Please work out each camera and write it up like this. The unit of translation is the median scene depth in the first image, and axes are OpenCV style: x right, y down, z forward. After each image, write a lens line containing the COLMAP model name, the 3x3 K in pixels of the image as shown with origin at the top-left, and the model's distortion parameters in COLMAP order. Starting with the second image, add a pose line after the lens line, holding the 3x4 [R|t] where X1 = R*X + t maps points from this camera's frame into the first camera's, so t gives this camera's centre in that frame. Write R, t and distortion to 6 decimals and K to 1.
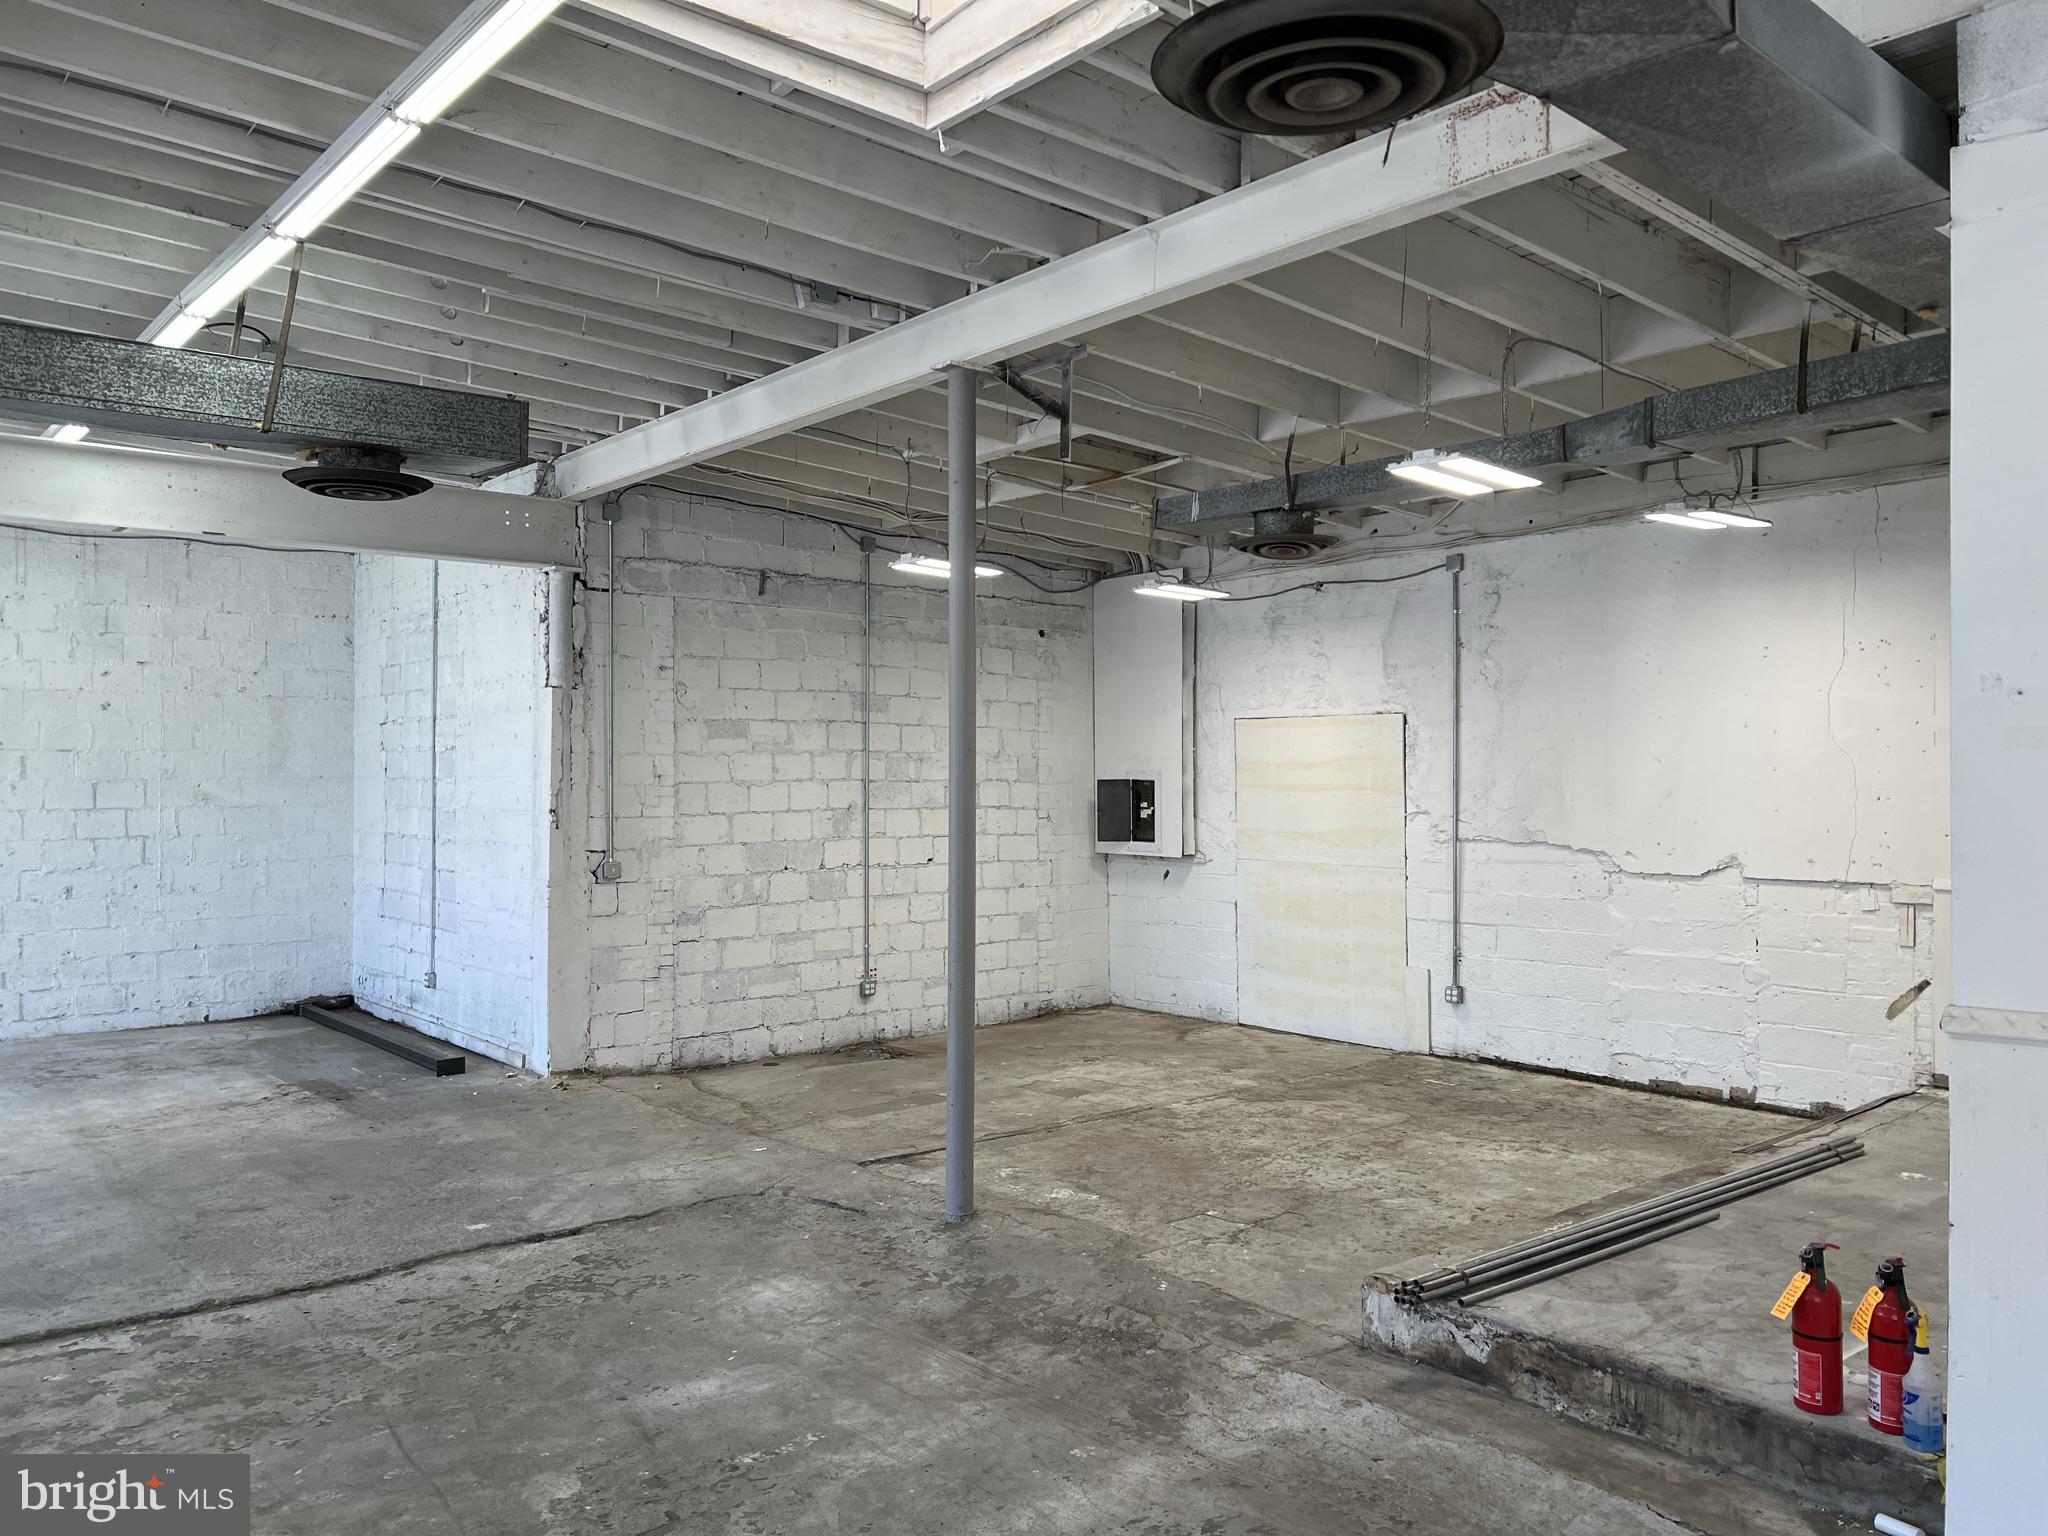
lens RADIAL K [[1522.7, 0, 1029.5], [0, 1522.7, 766.5], [0, 0, 1]] dist [0.064920, -0.074865]
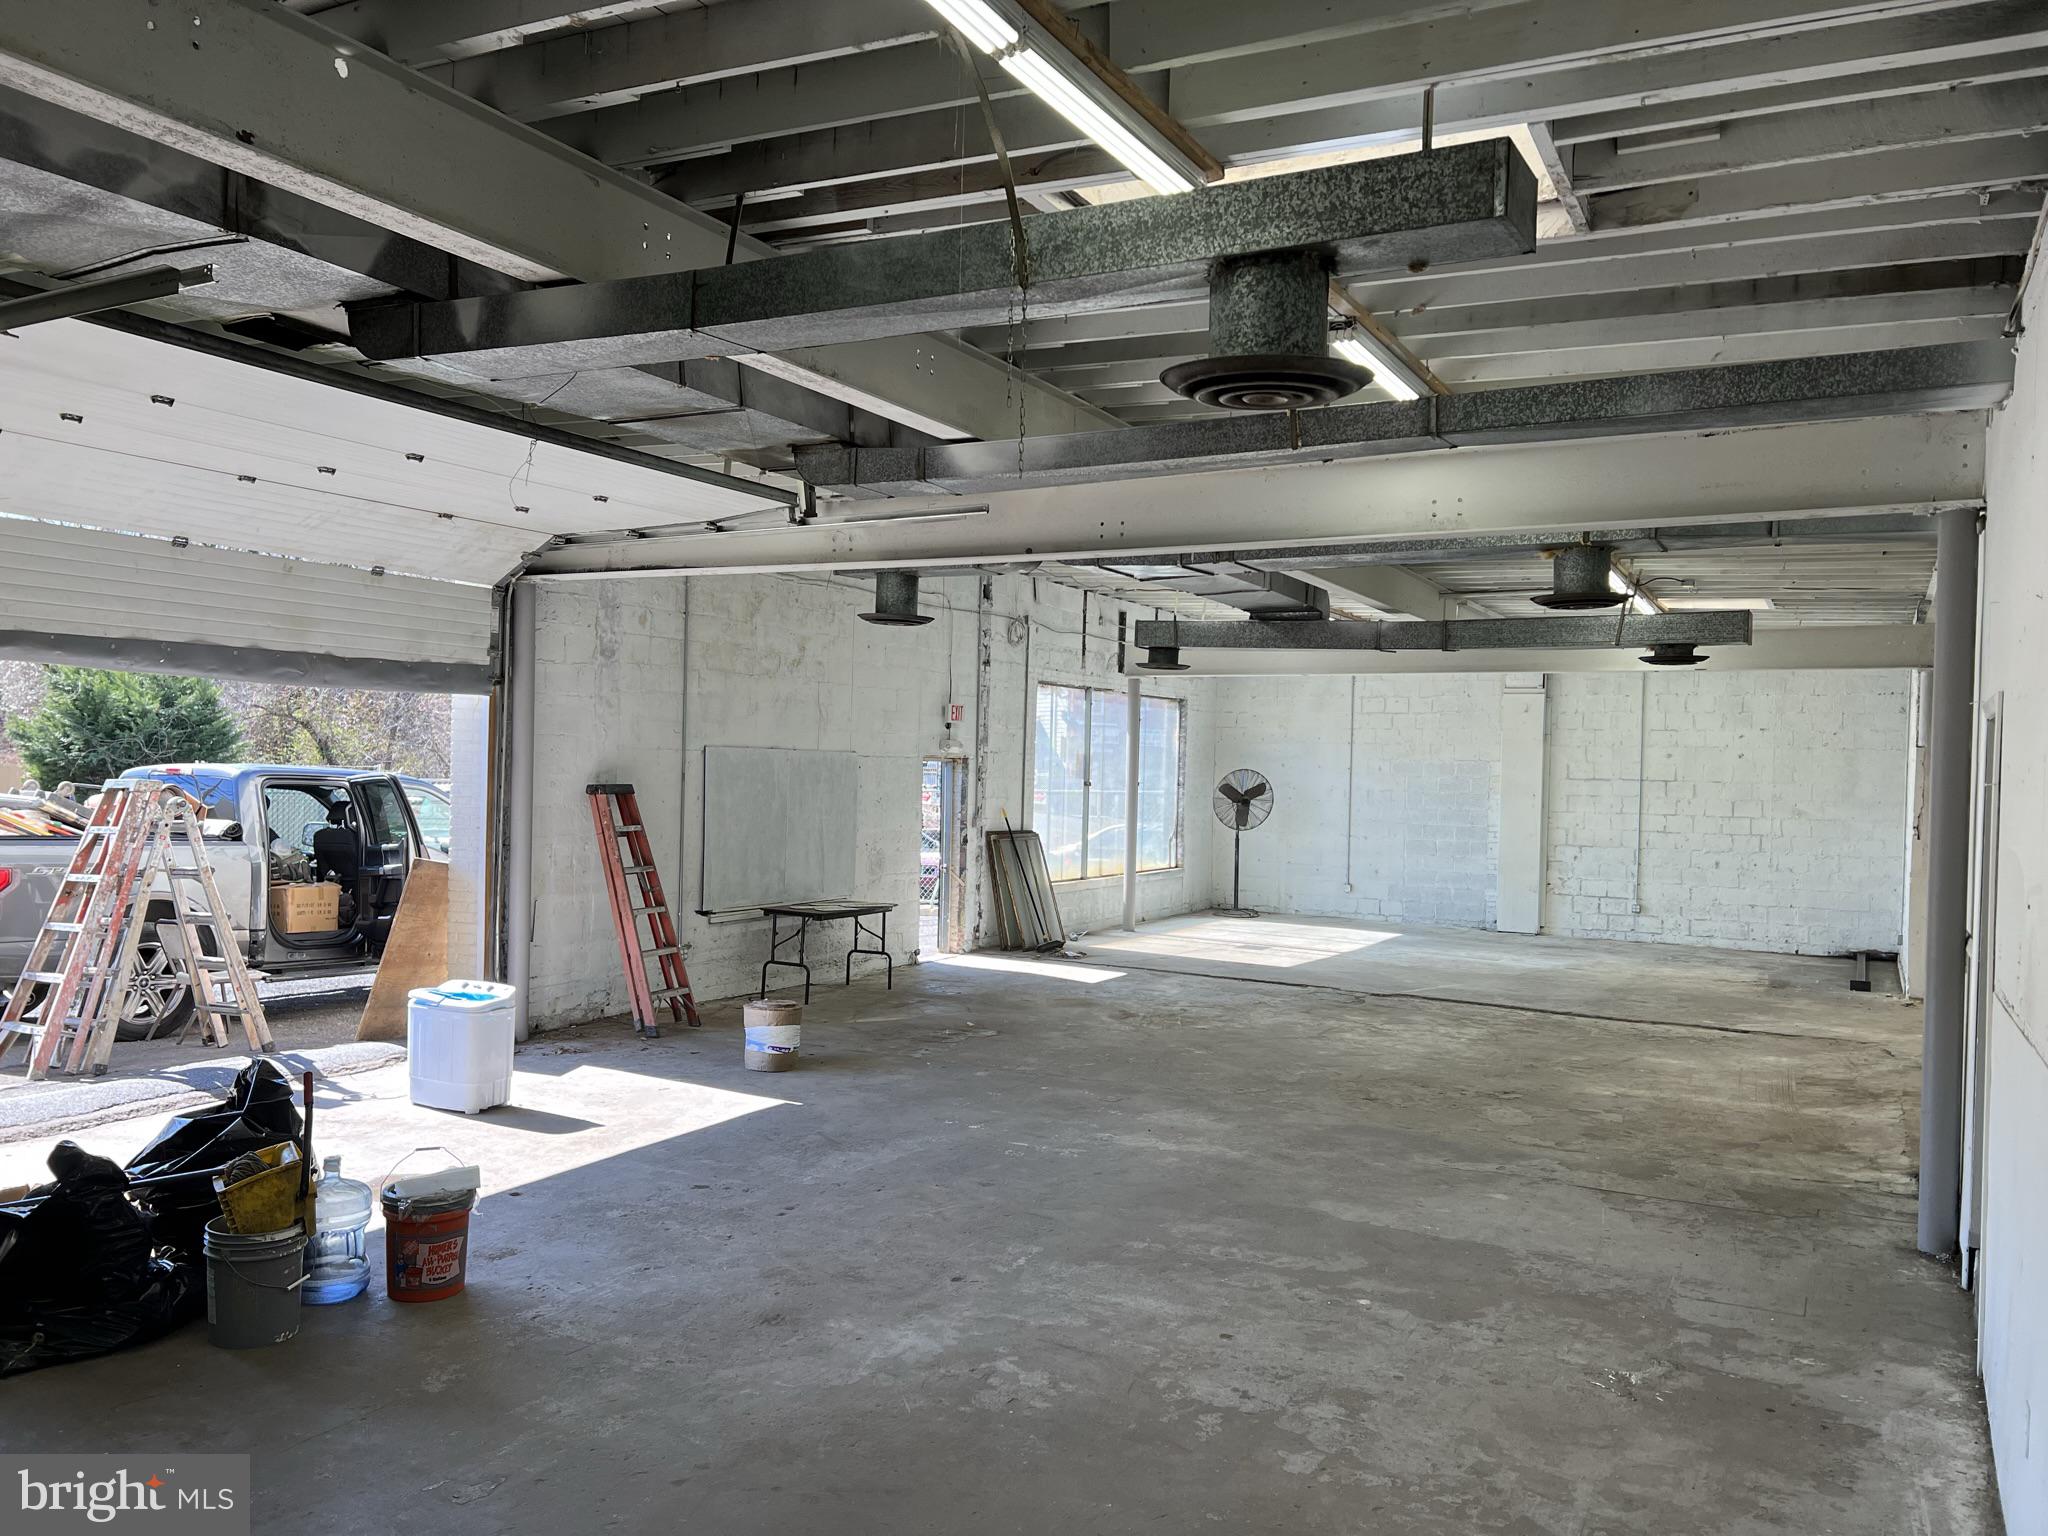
lens RADIAL K [[1522.7, 0, 1014.9], [0, 1522.7, 772.9], [0, 0, 1]] dist [0.064920, -0.074865]
pose [[0.357490, 0.011588, -0.933845, 1.210190], [-0.022082, 0.999748, 0.003952, -0.017638], [0.933656, 0.019209, 0.357656, -0.593679]]
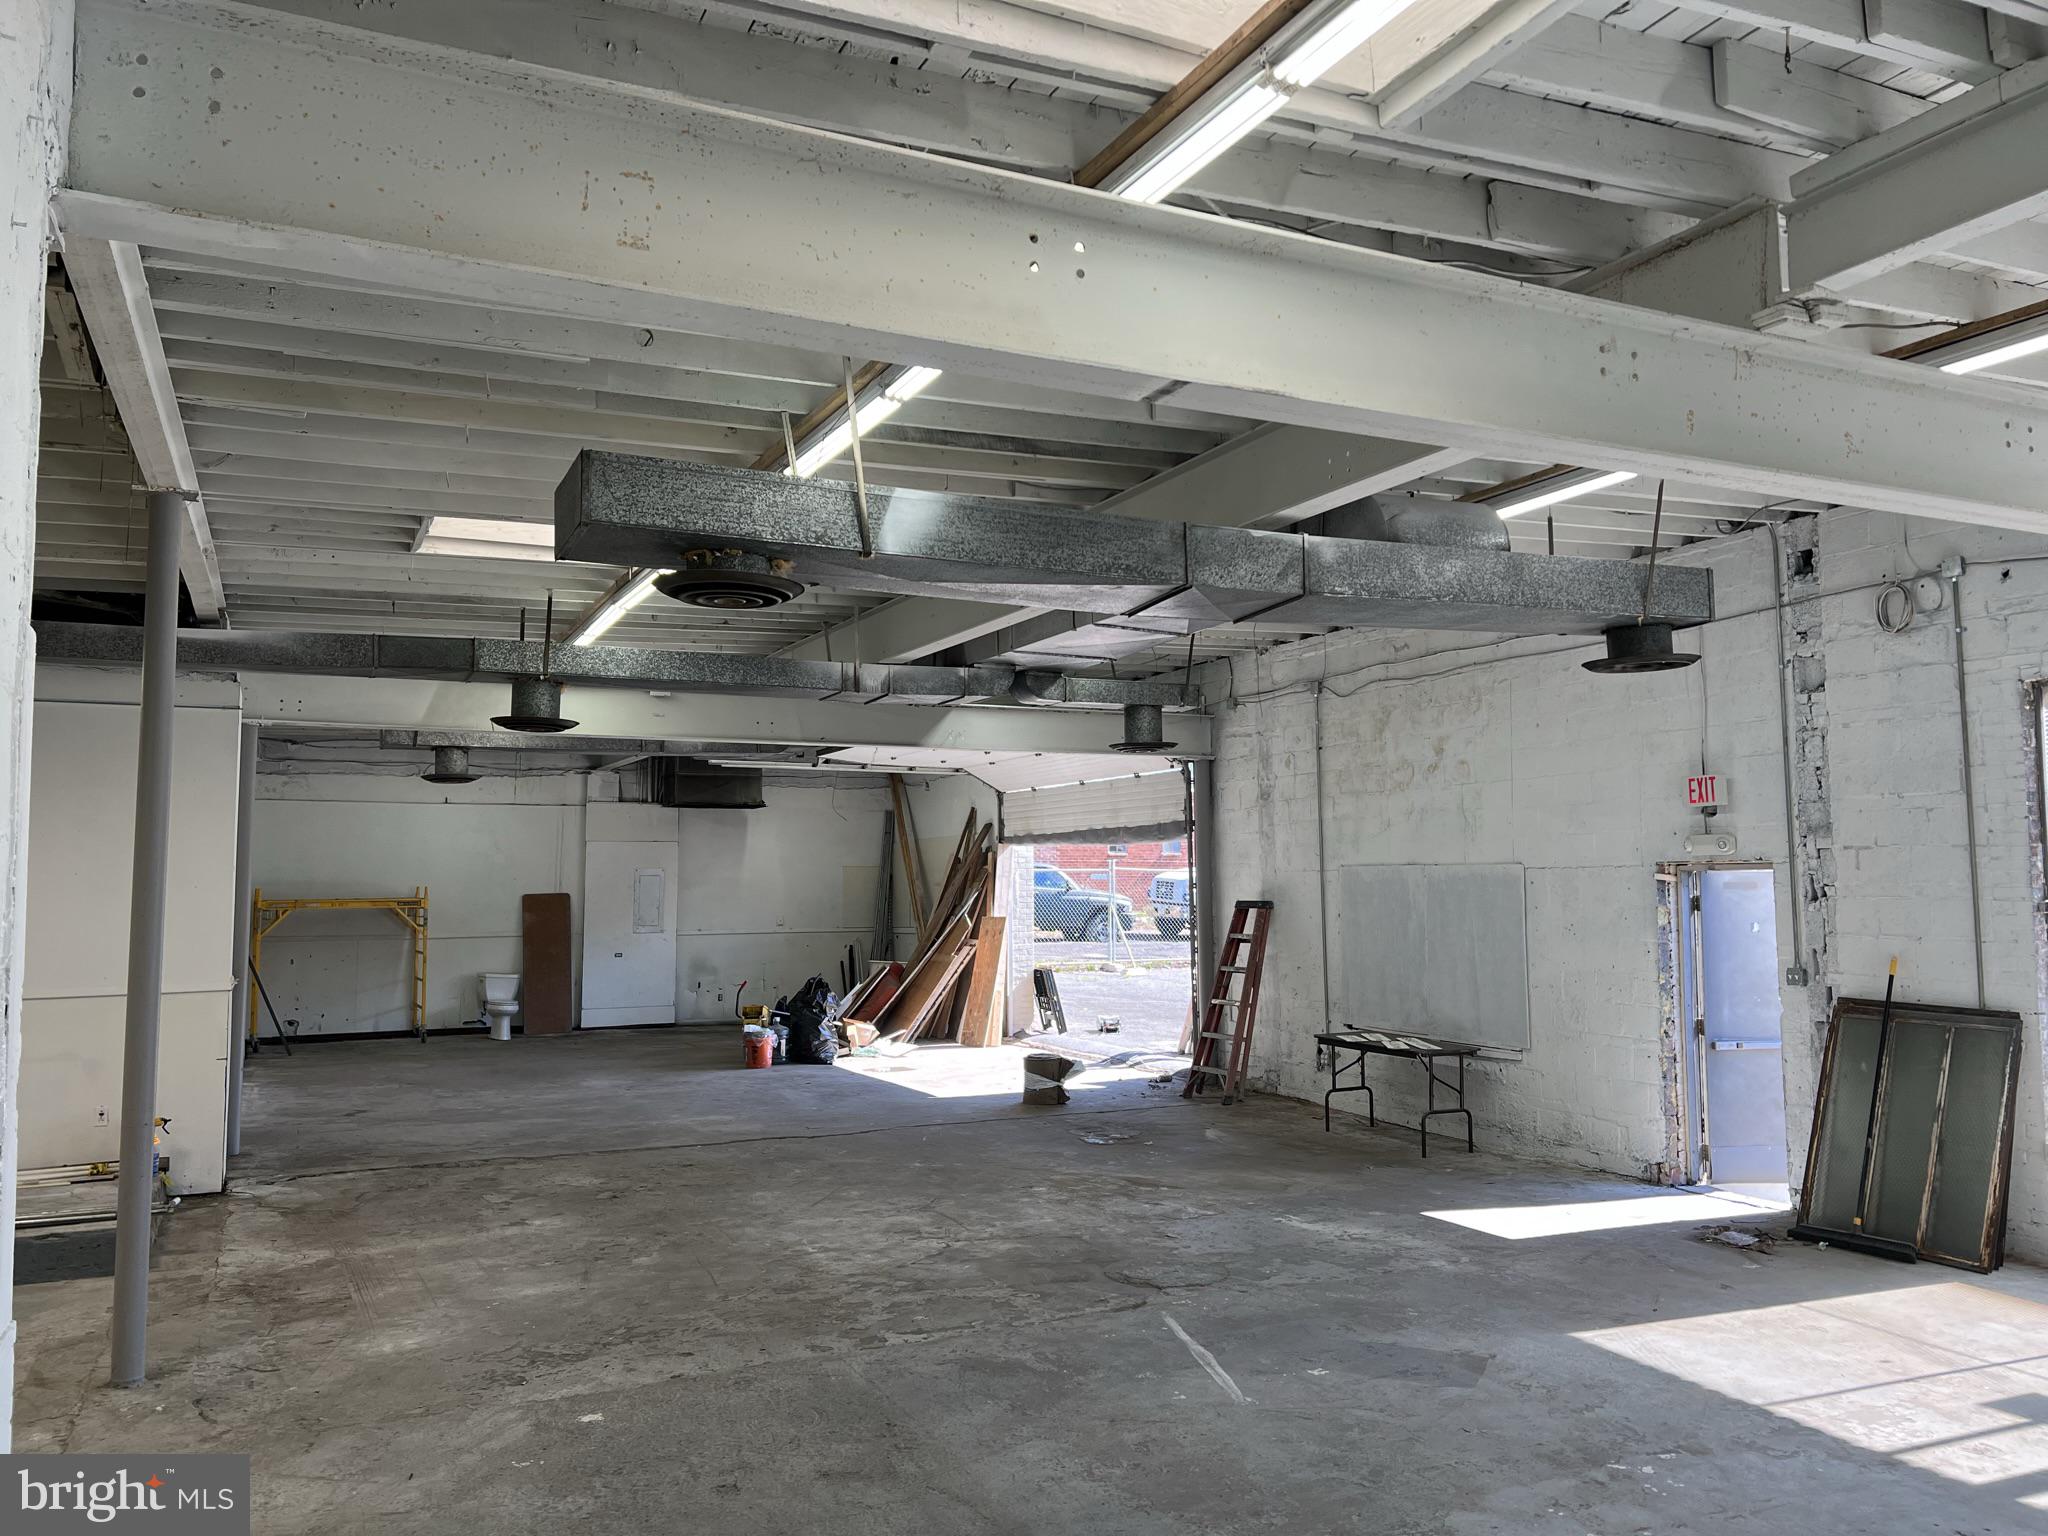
lens RADIAL K [[1522.7, 0, 1020.2], [0, 1522.7, 760.9], [0, 0, 1]] dist [0.064920, -0.074865]
pose [[-0.966133, 0.024926, 0.256839, -0.837327], [0.003200, 0.996404, -0.084665, -0.003711], [-0.258026, -0.080976, -0.962739, 1.825159]]
